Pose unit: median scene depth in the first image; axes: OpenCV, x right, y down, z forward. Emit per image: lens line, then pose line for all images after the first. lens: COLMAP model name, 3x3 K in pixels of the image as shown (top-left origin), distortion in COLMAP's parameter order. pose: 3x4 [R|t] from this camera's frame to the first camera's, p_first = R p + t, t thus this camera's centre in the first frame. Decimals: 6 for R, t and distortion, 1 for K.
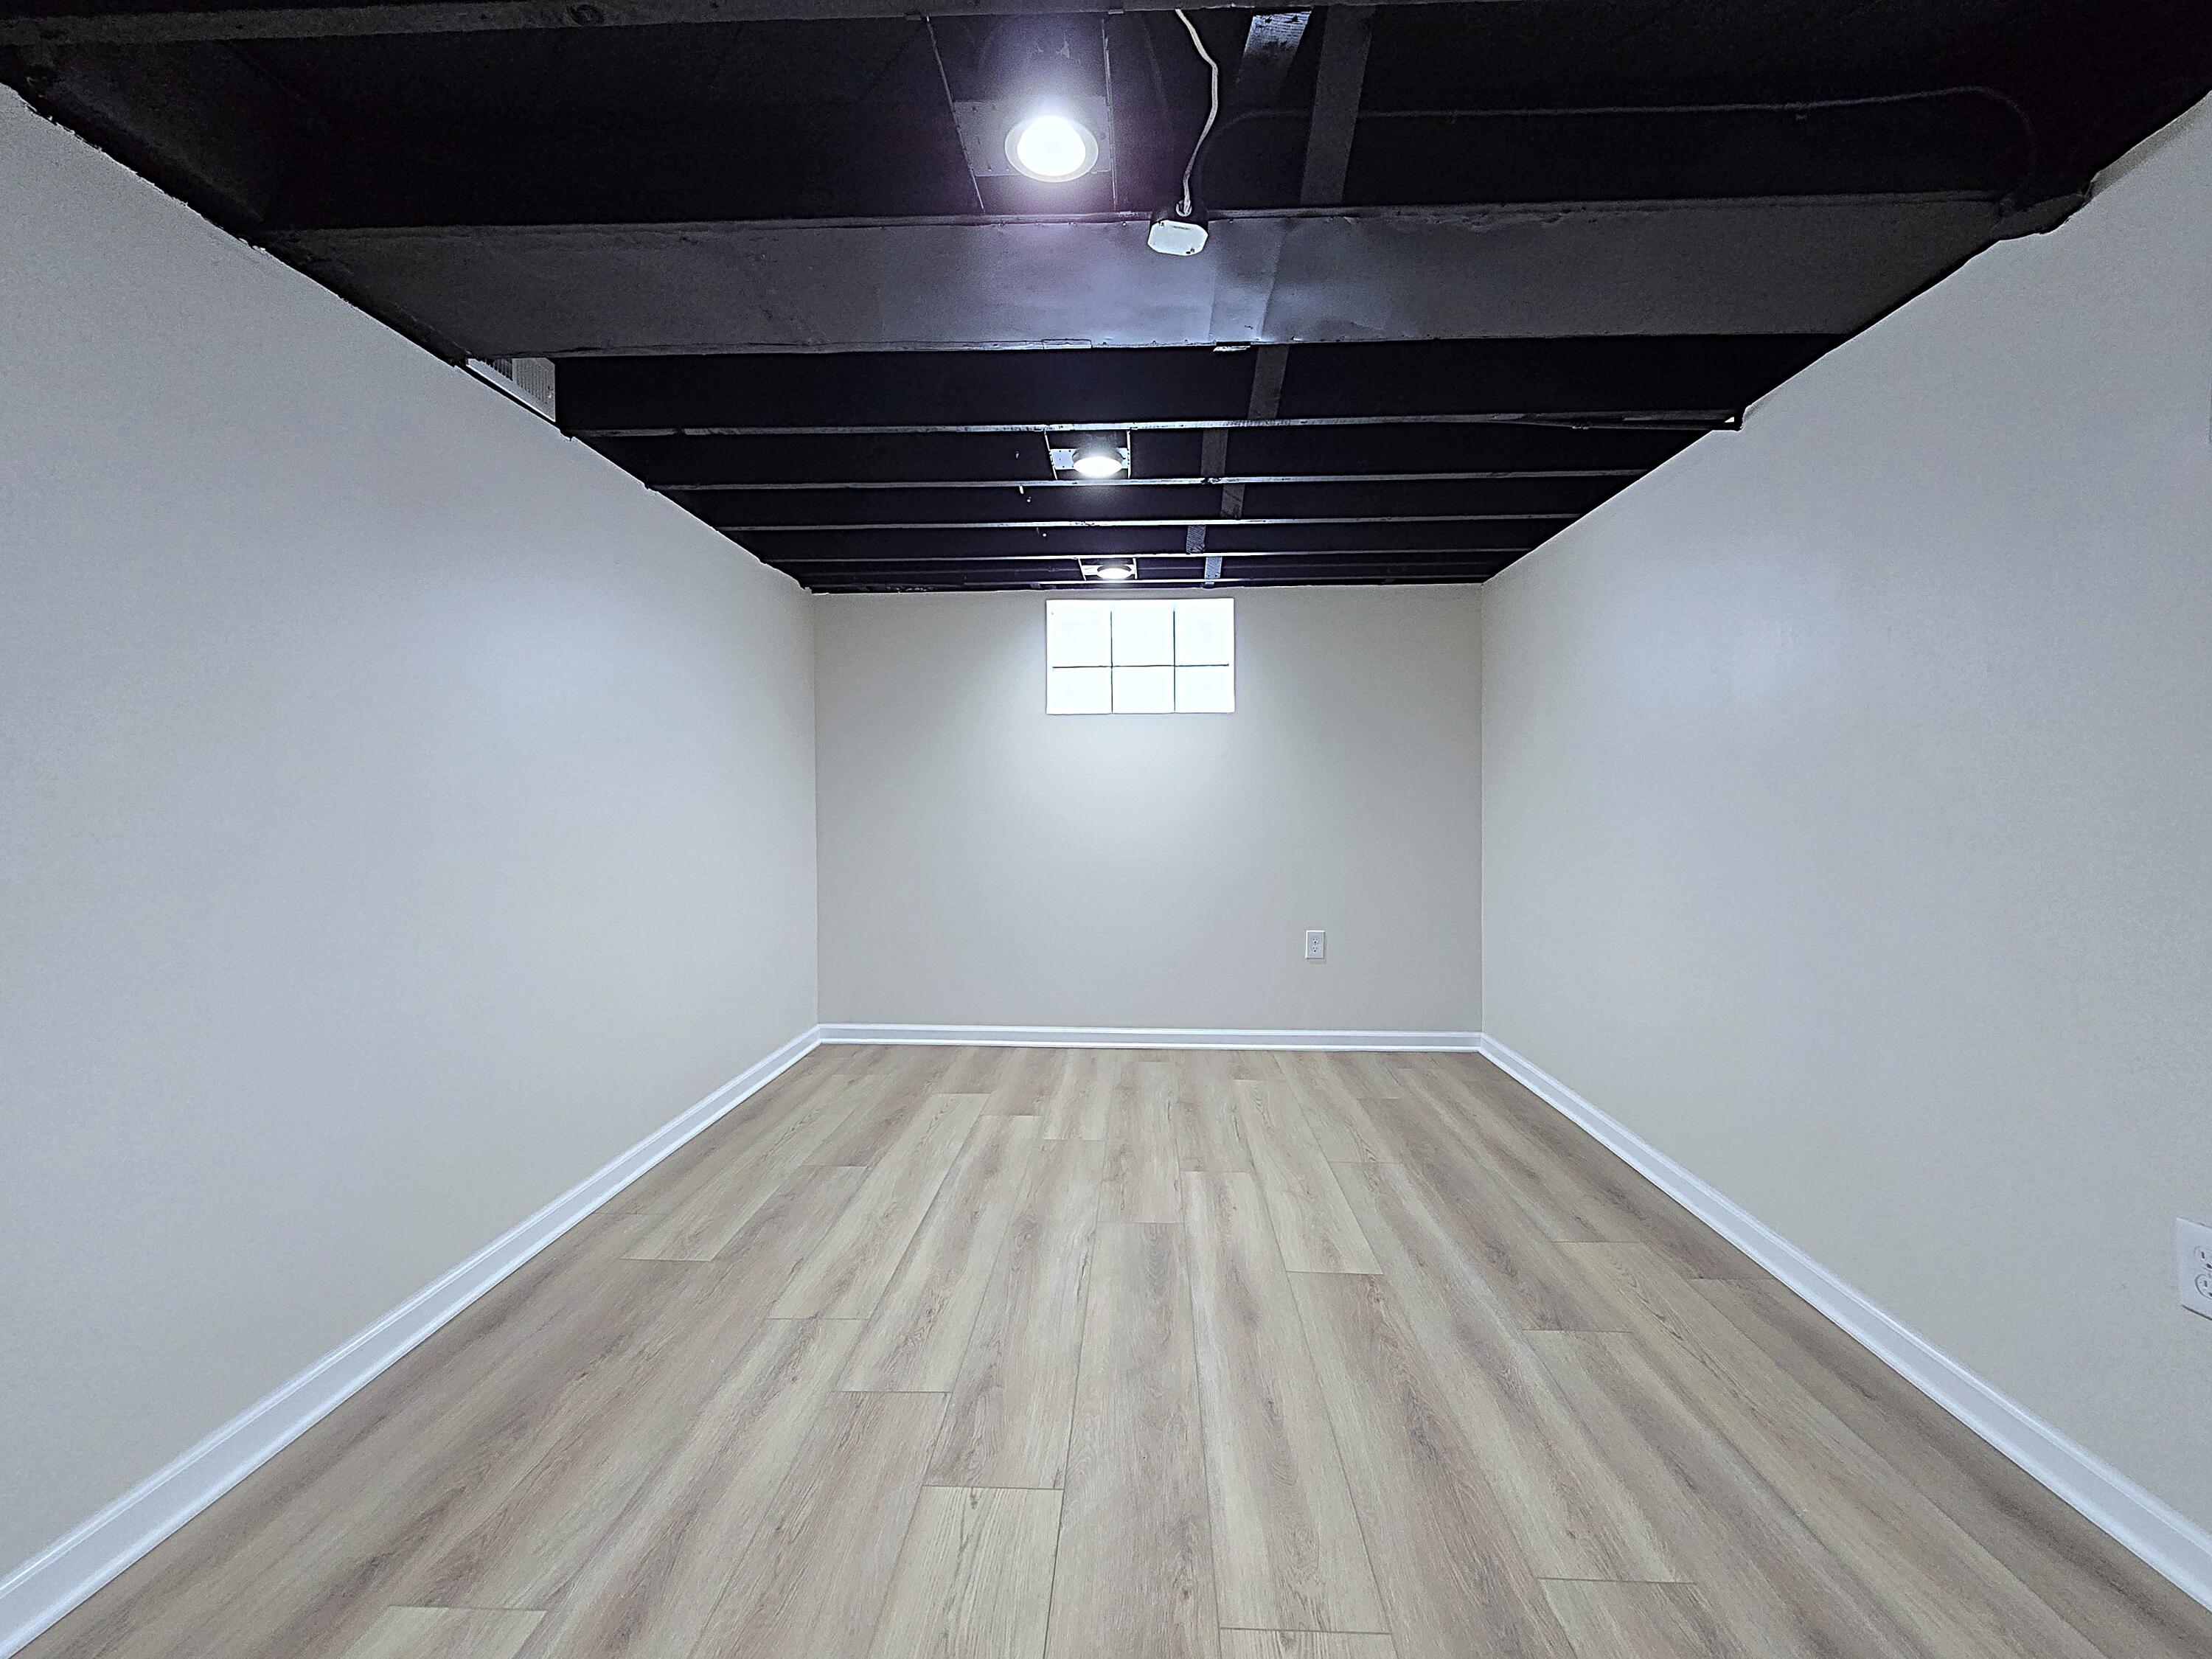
lens RADIAL K [[914.9, 0, 1099.8], [0, 914.9, 819.4], [0, 0, 1]] dist [-0.001196, -0.000461]
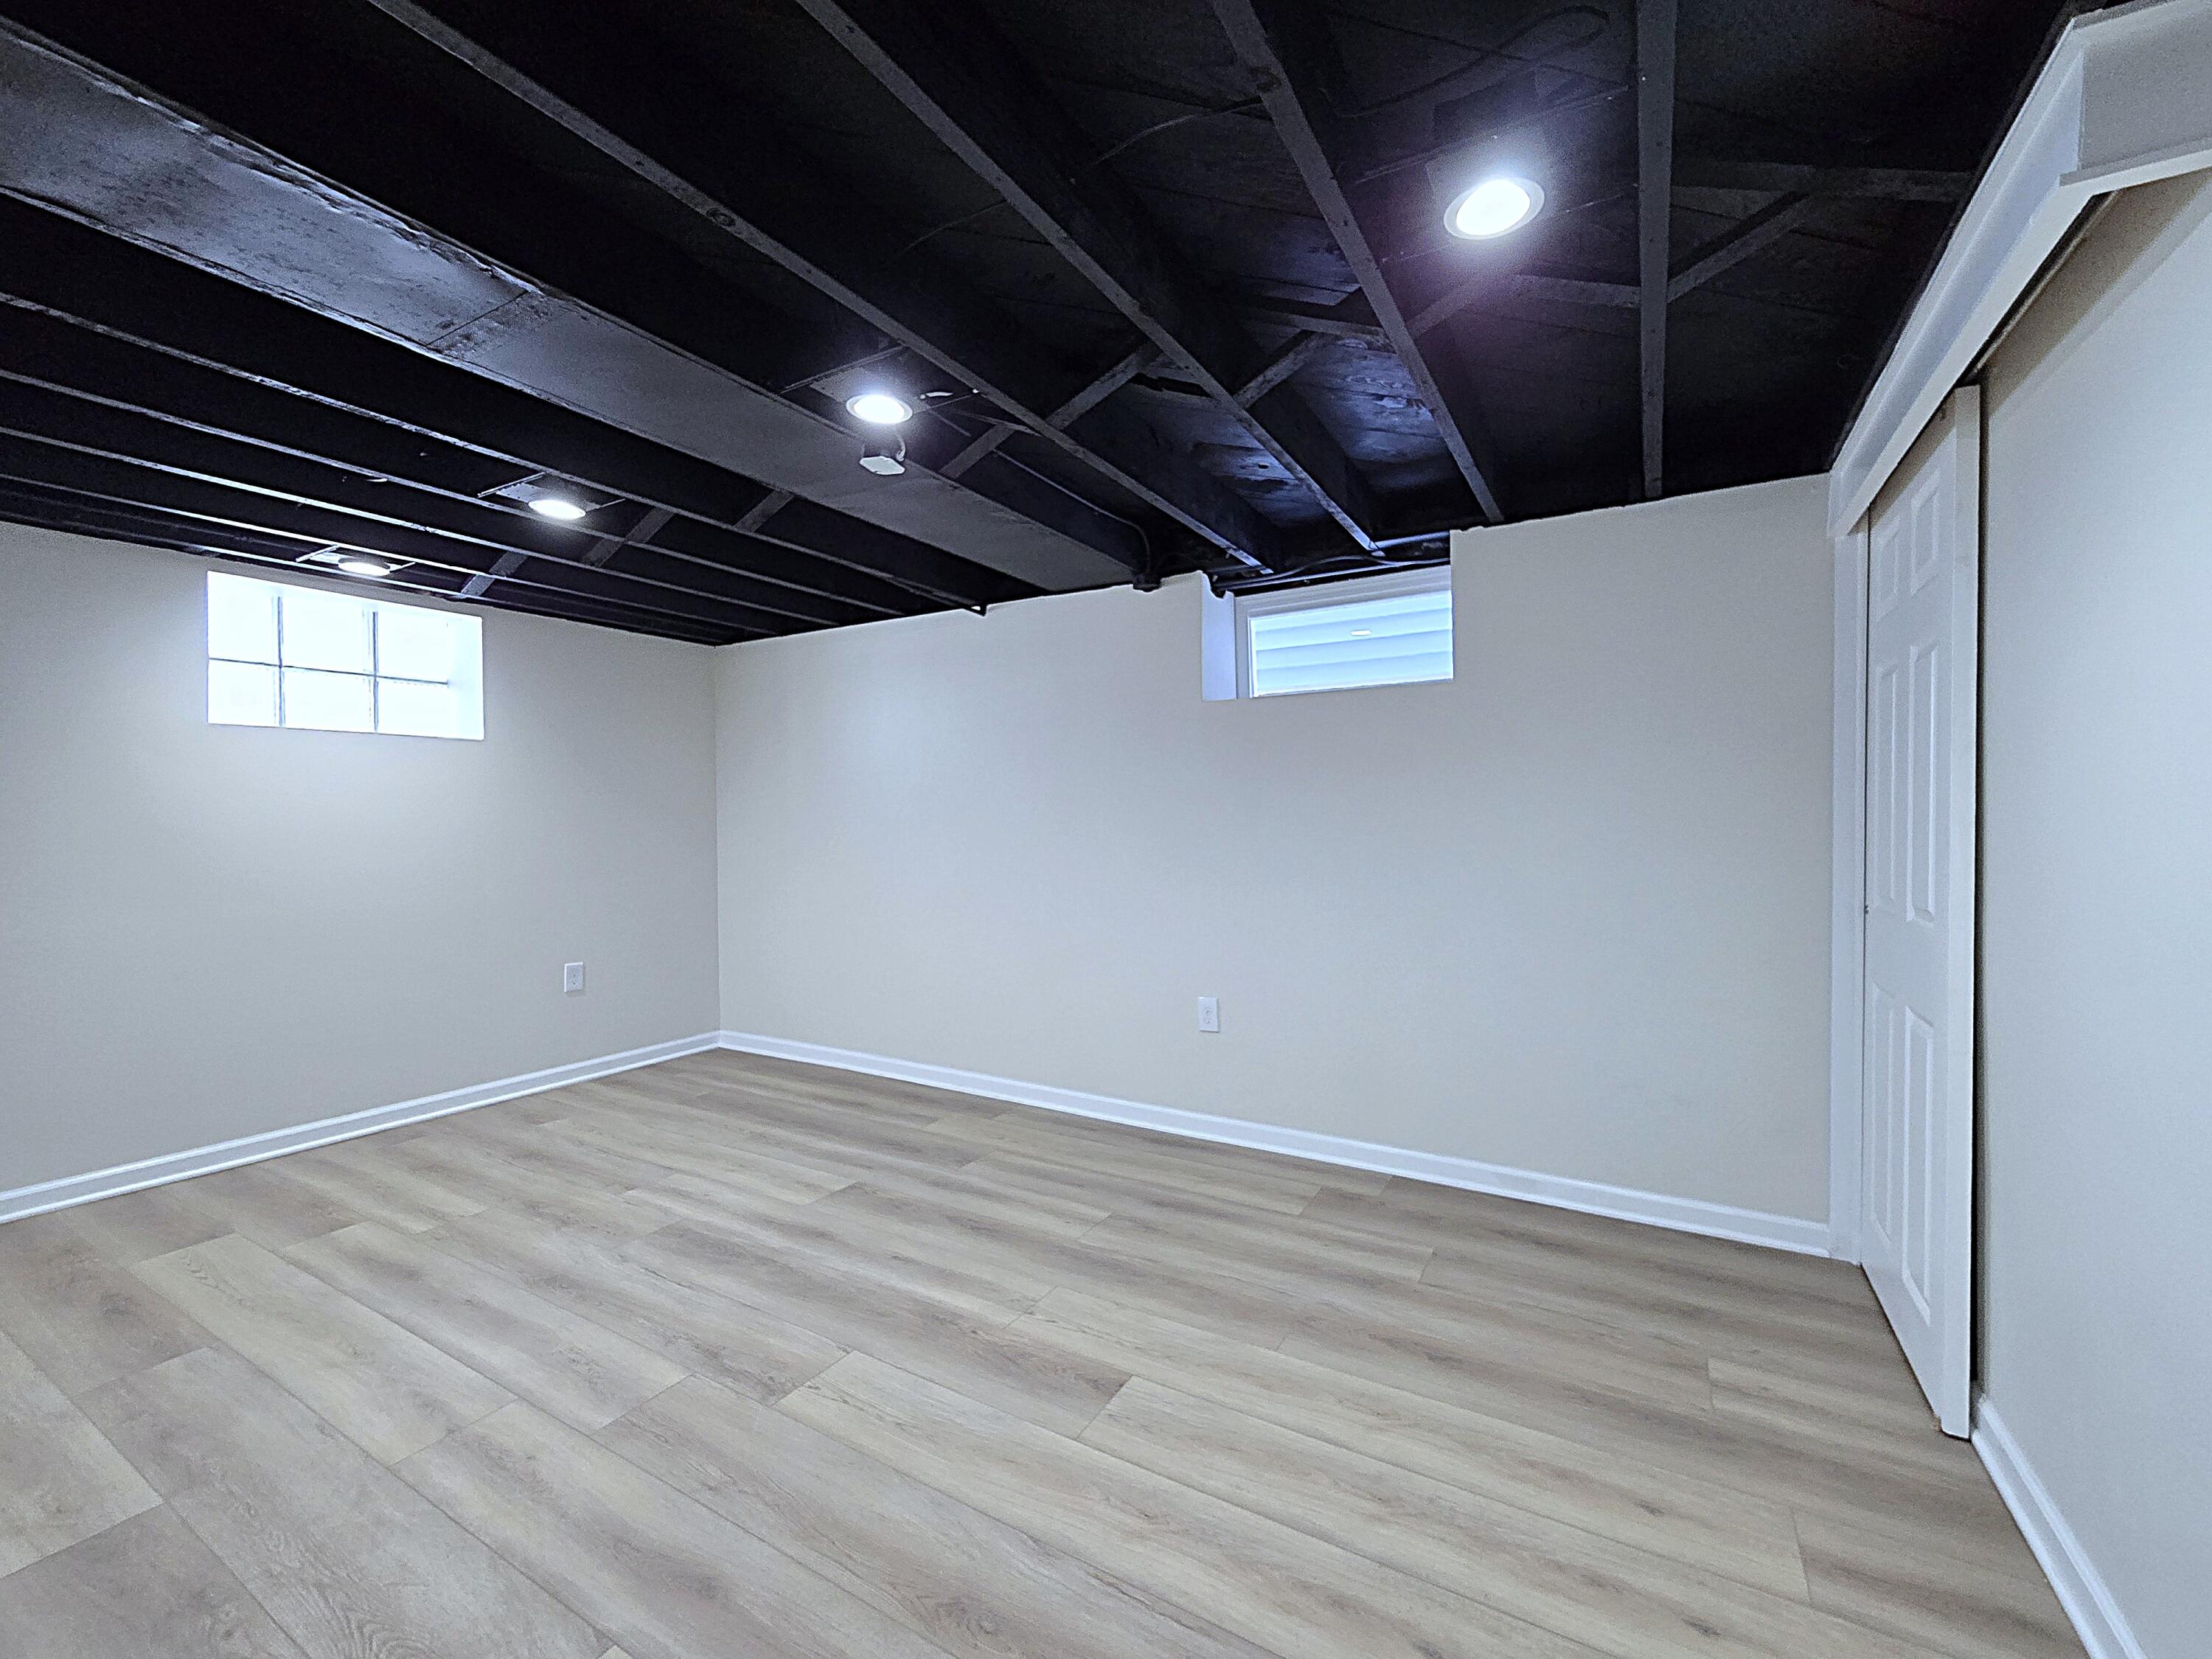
lens RADIAL K [[919.5, 0, 1131.9], [0, 919.5, 823.8], [0, 0, 1]] dist [-0.001014, -0.000888]
pose [[0.452656, -0.006716, 0.891660, -0.698811], [0.020069, 0.999795, -0.002657, -0.030376], [-0.891459, 0.019098, 0.452698, -0.009990]]
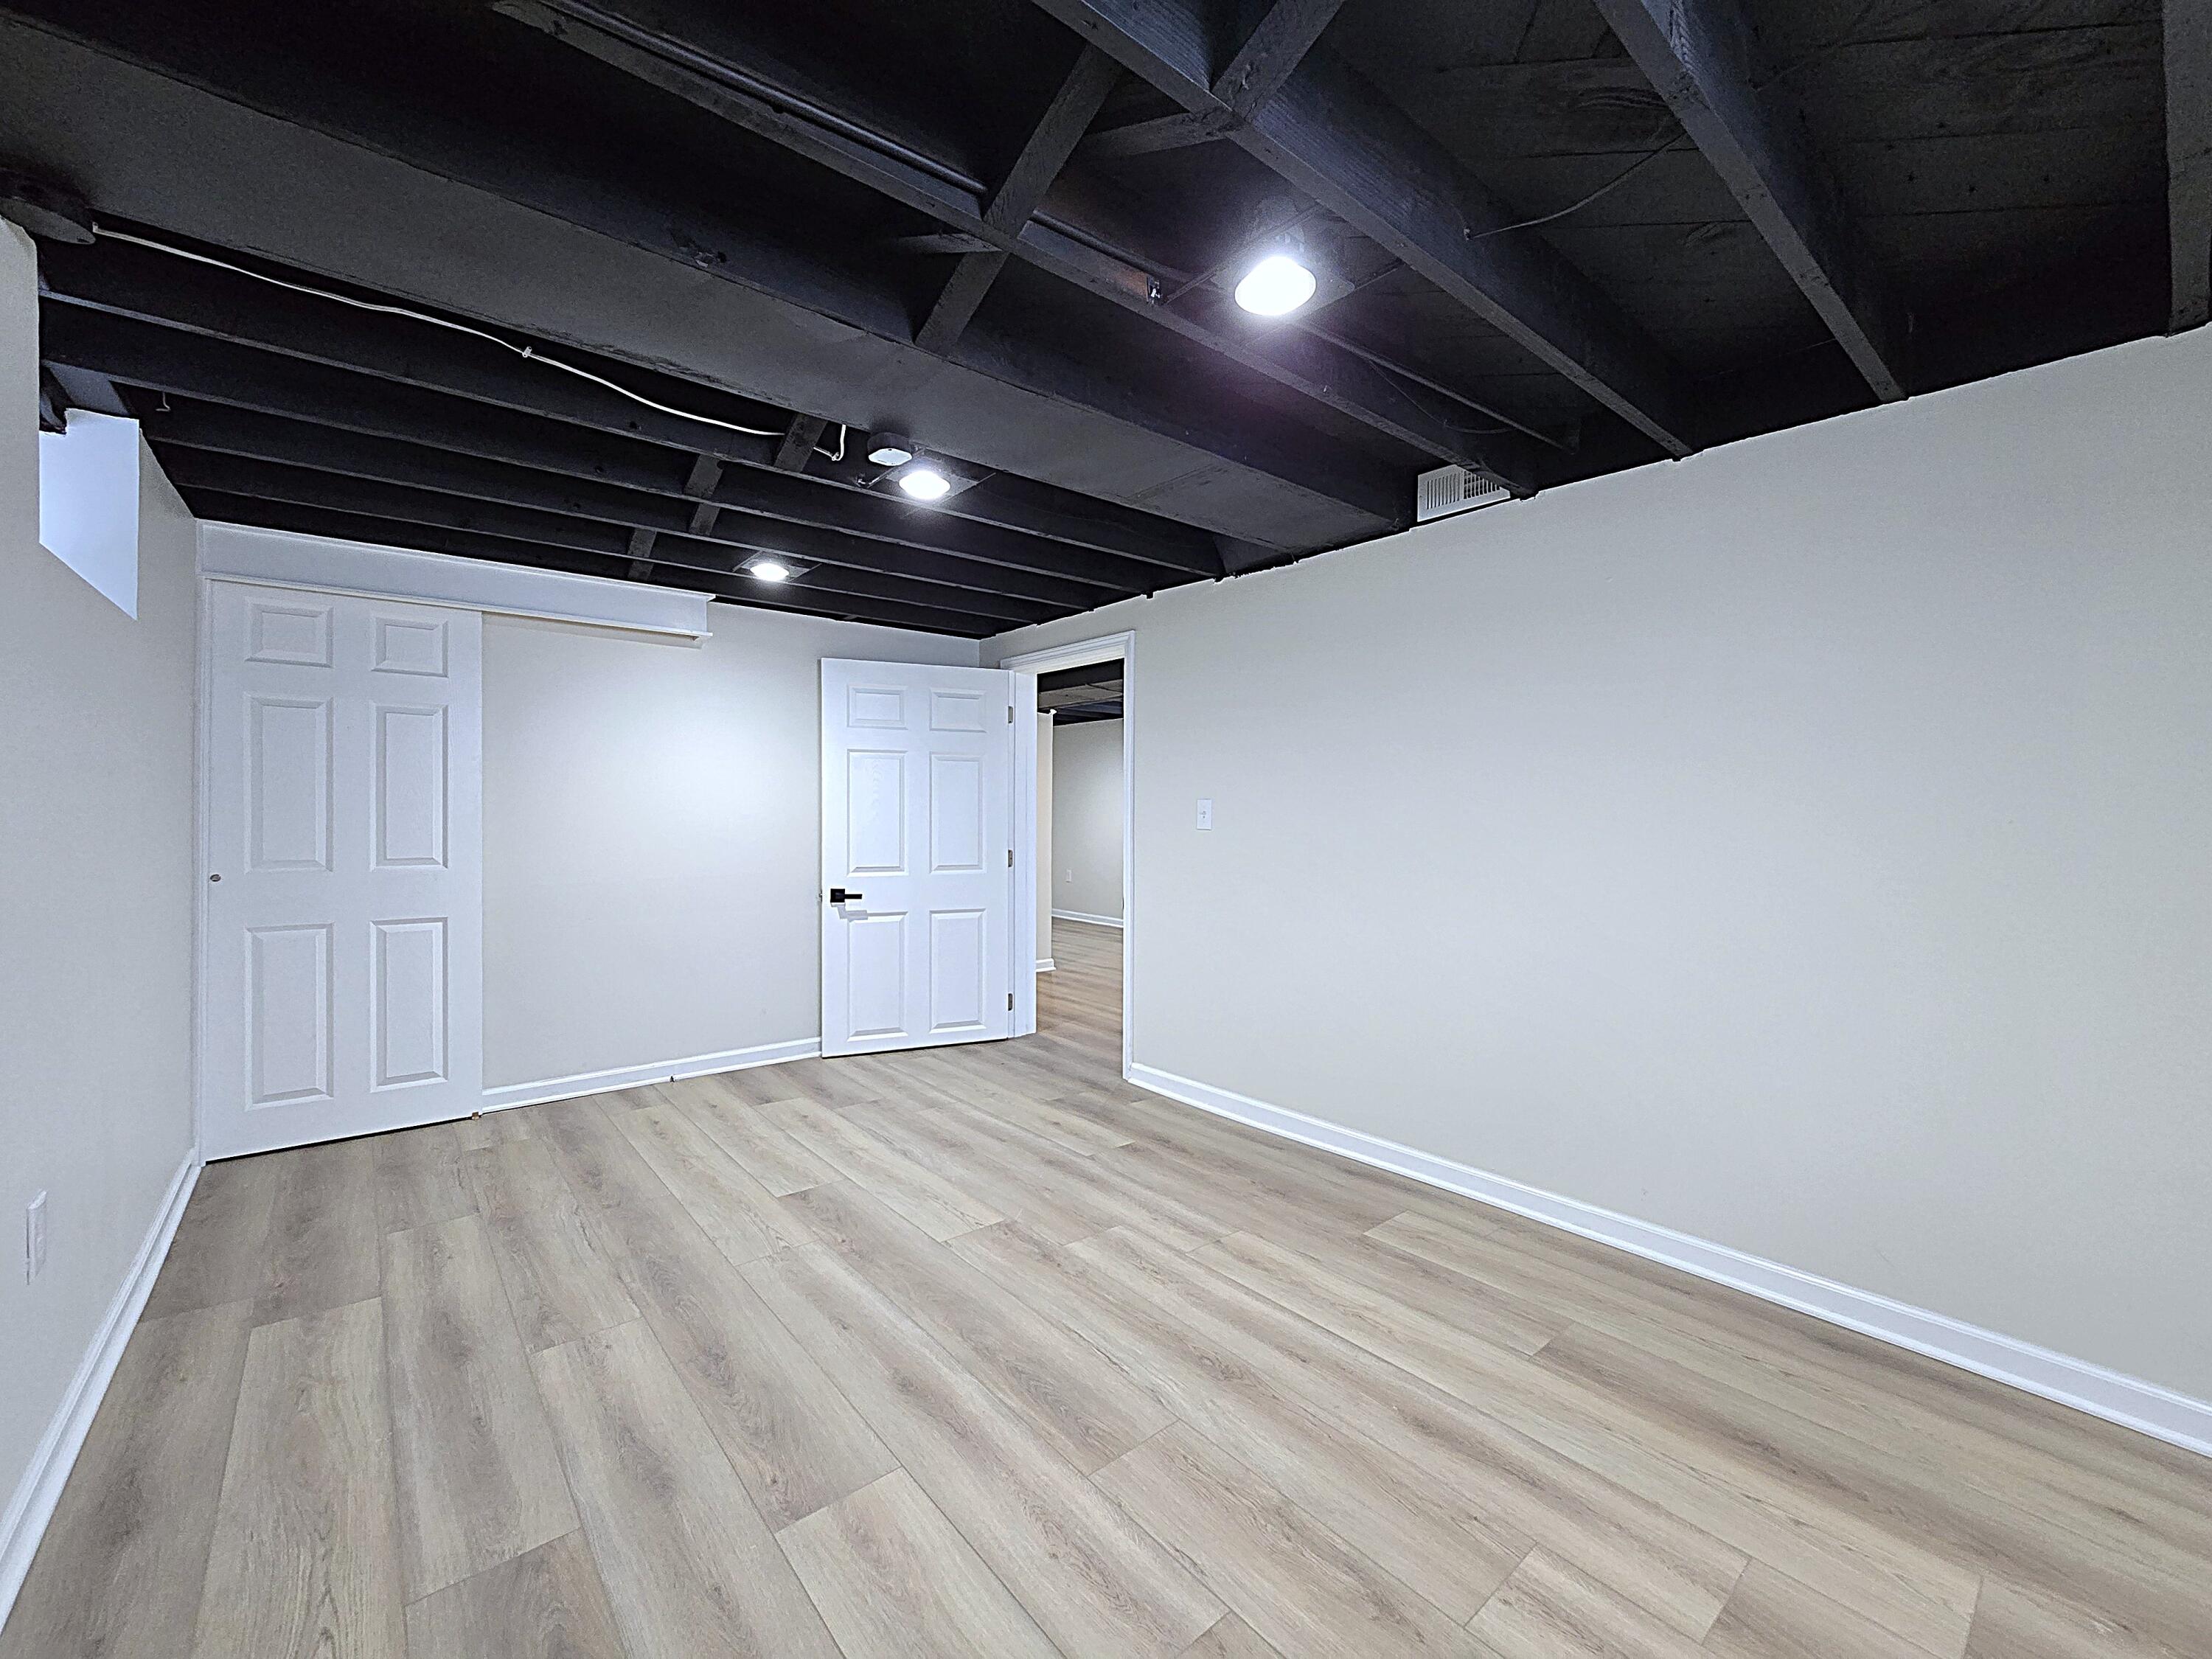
lens RADIAL K [[919.5, 0, 1131.9], [0, 919.5, 823.8], [0, 0, 1]] dist [-0.001014, -0.000888]
pose [[-0.725470, 0.007884, -0.688209, 0.550327], [-0.016225, 0.999461, 0.028552, -0.053549], [0.688063, 0.031880, -0.724951, 1.570182]]
